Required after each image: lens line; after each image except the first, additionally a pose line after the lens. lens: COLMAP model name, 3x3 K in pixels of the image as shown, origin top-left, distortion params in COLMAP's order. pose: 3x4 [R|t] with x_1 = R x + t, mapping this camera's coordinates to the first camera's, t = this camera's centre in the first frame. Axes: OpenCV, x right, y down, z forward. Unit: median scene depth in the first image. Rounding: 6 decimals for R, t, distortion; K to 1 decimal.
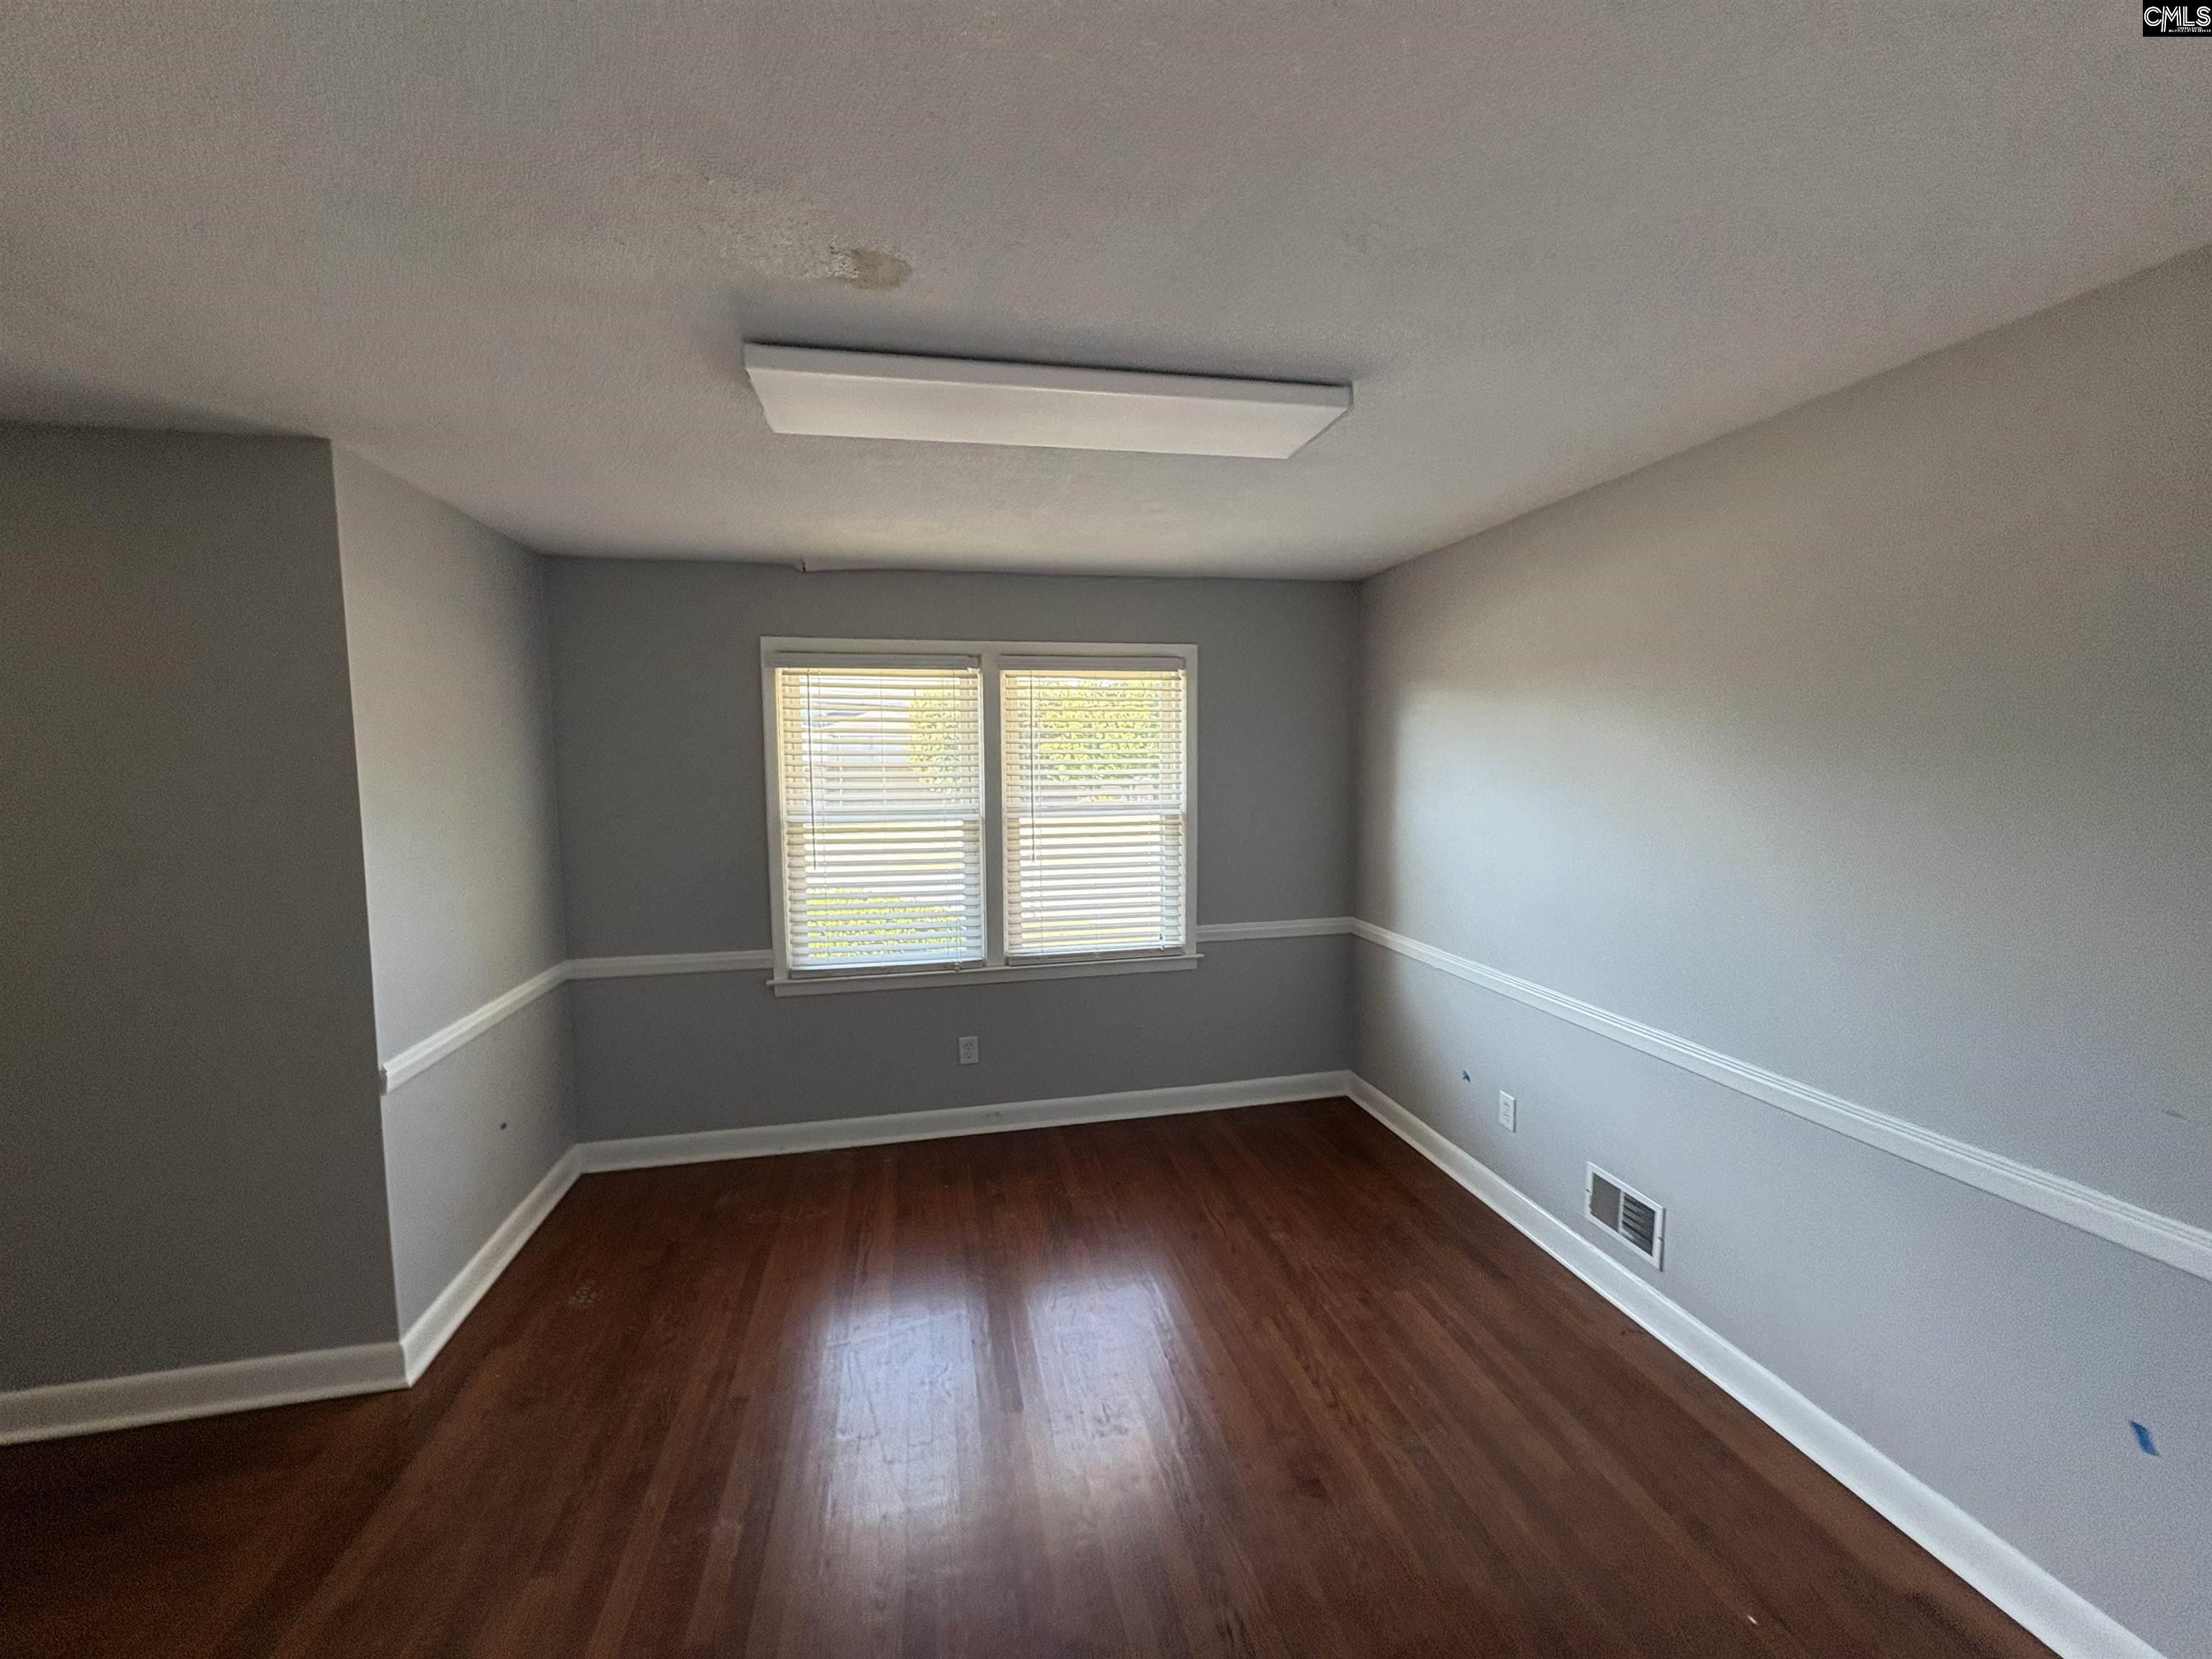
lens RADIAL K [[890.8, 0, 1110.1], [0, 890.8, 829.1], [0, 0, 1]] dist [0.008155, -0.001791]
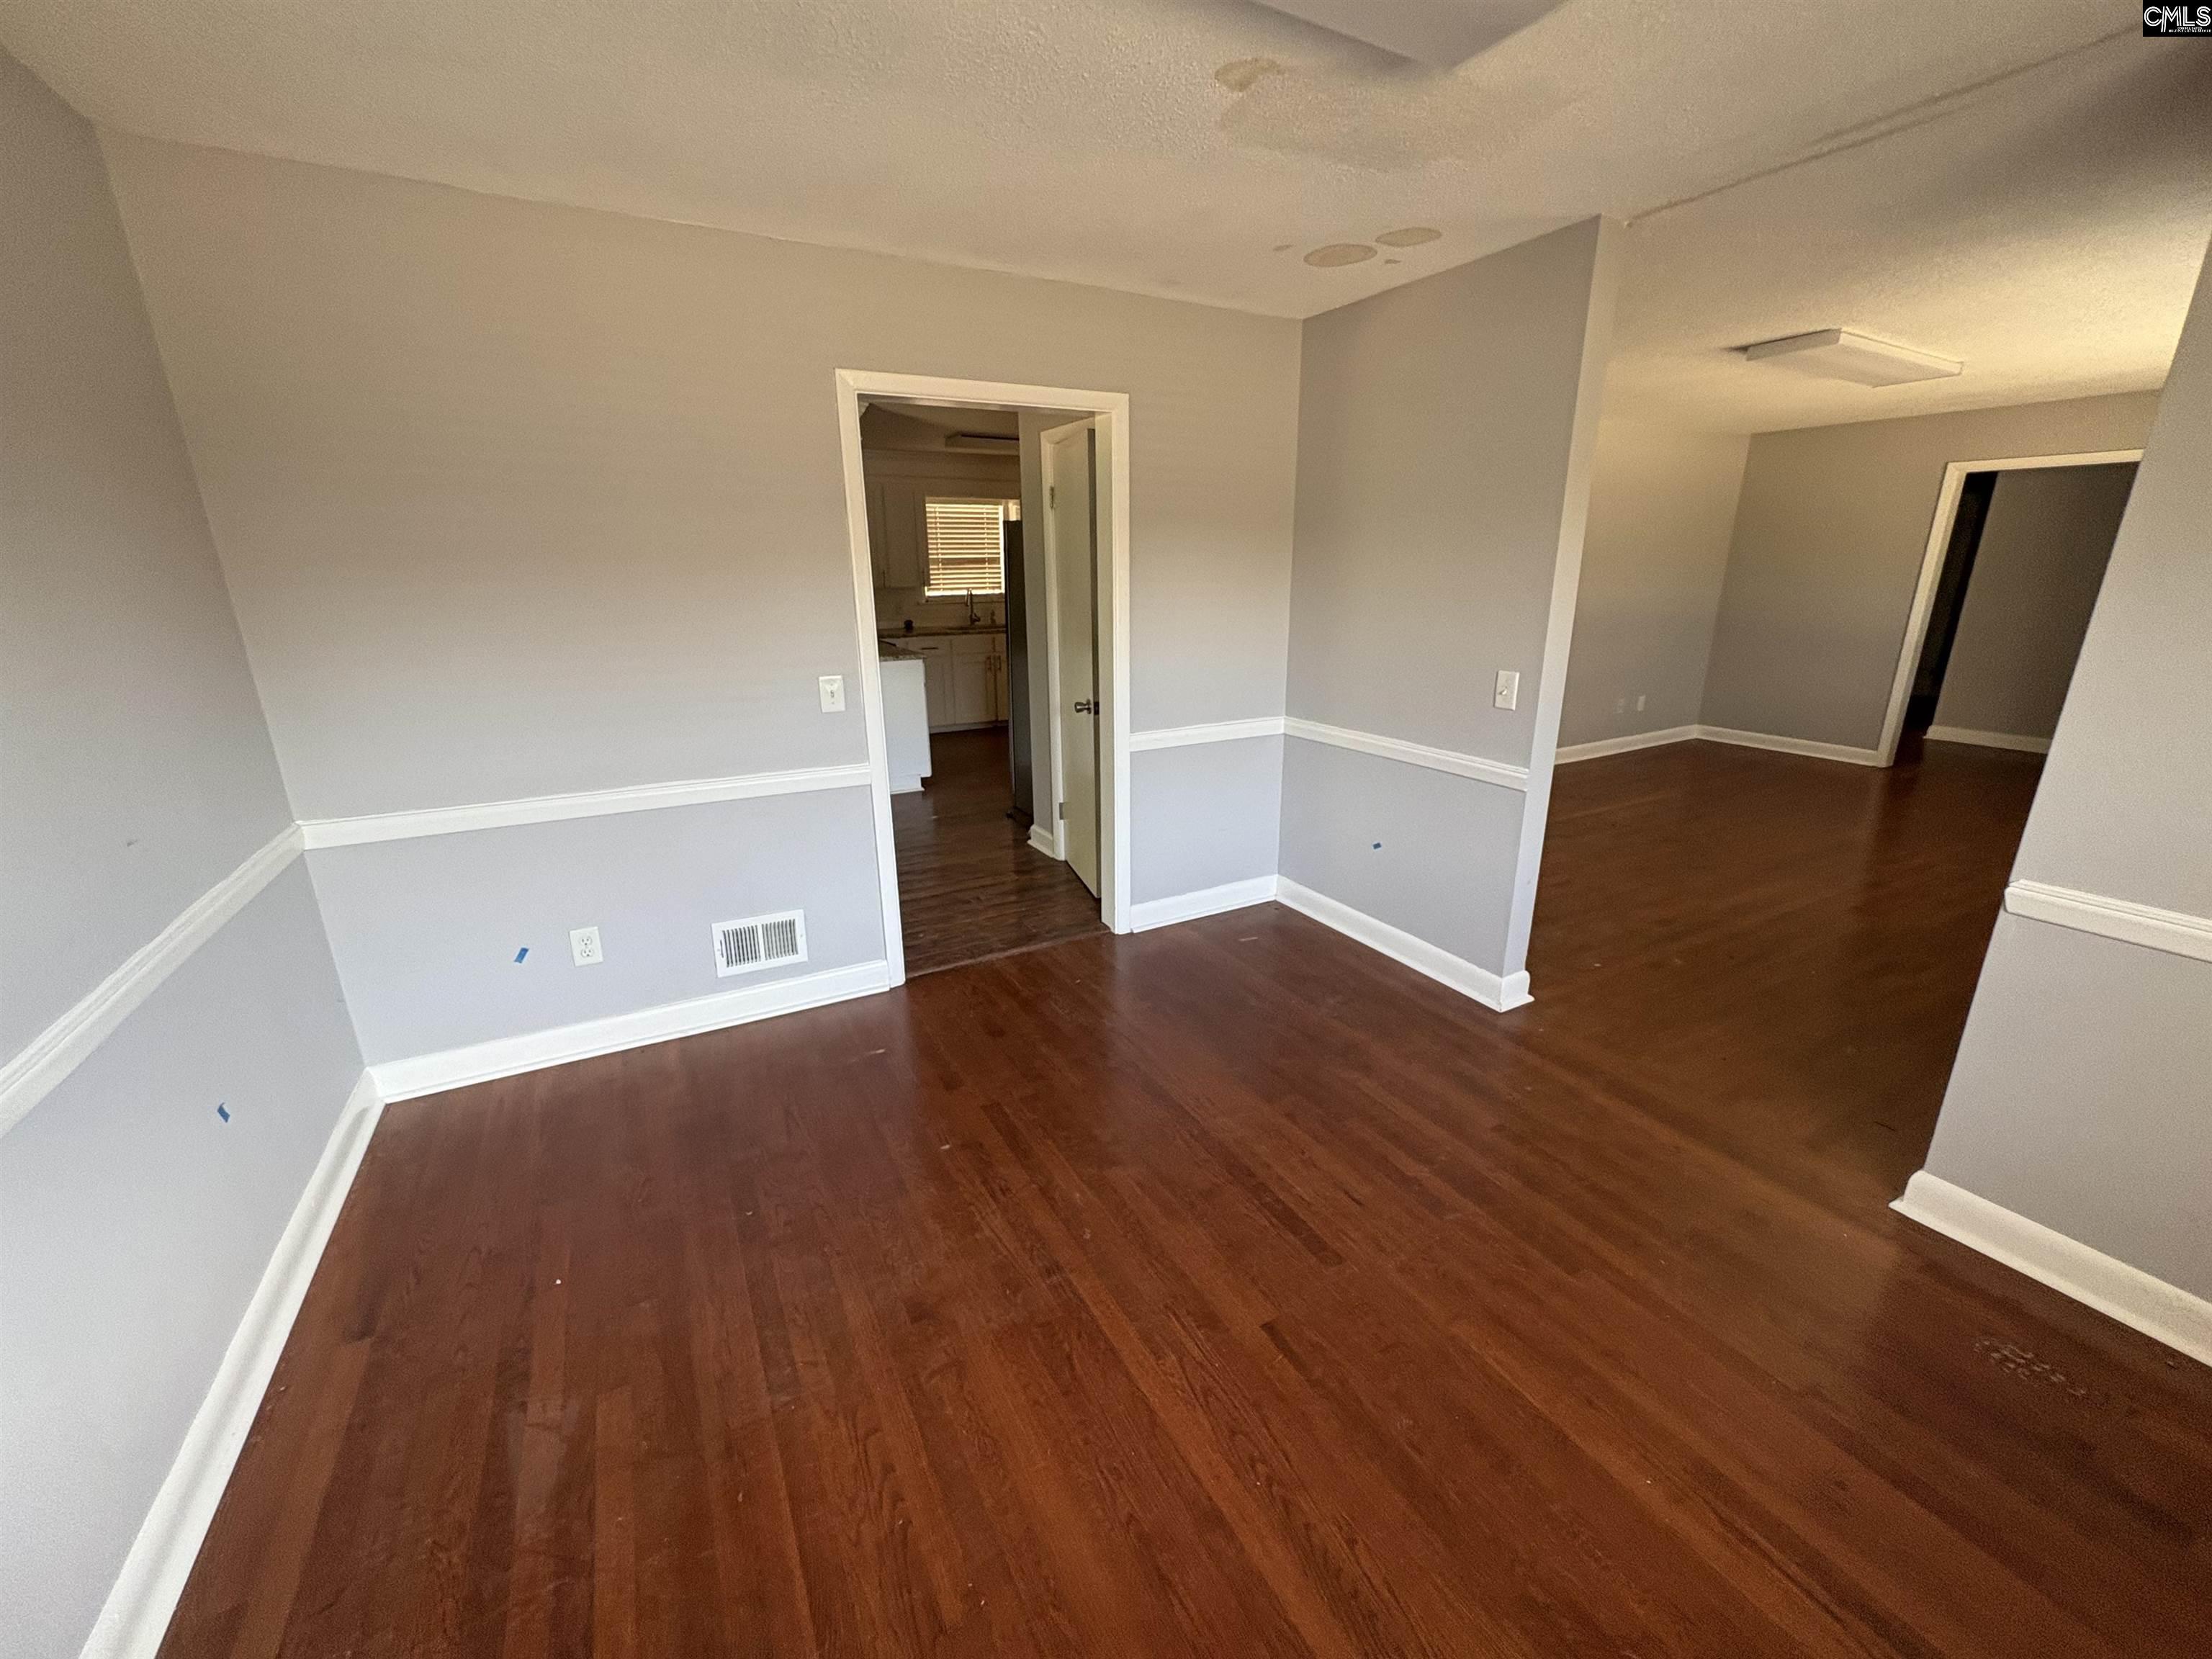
lens RADIAL K [[890.8, 0, 1121.6], [0, 890.8, 817.0], [0, 0, 1]] dist [0.008155, -0.001791]
pose [[-0.957472, 0.092157, -0.273413, 0.226488], [-0.008676, 0.937994, 0.346544, -0.082340], [0.288396, 0.334178, -0.897303, 1.687273]]
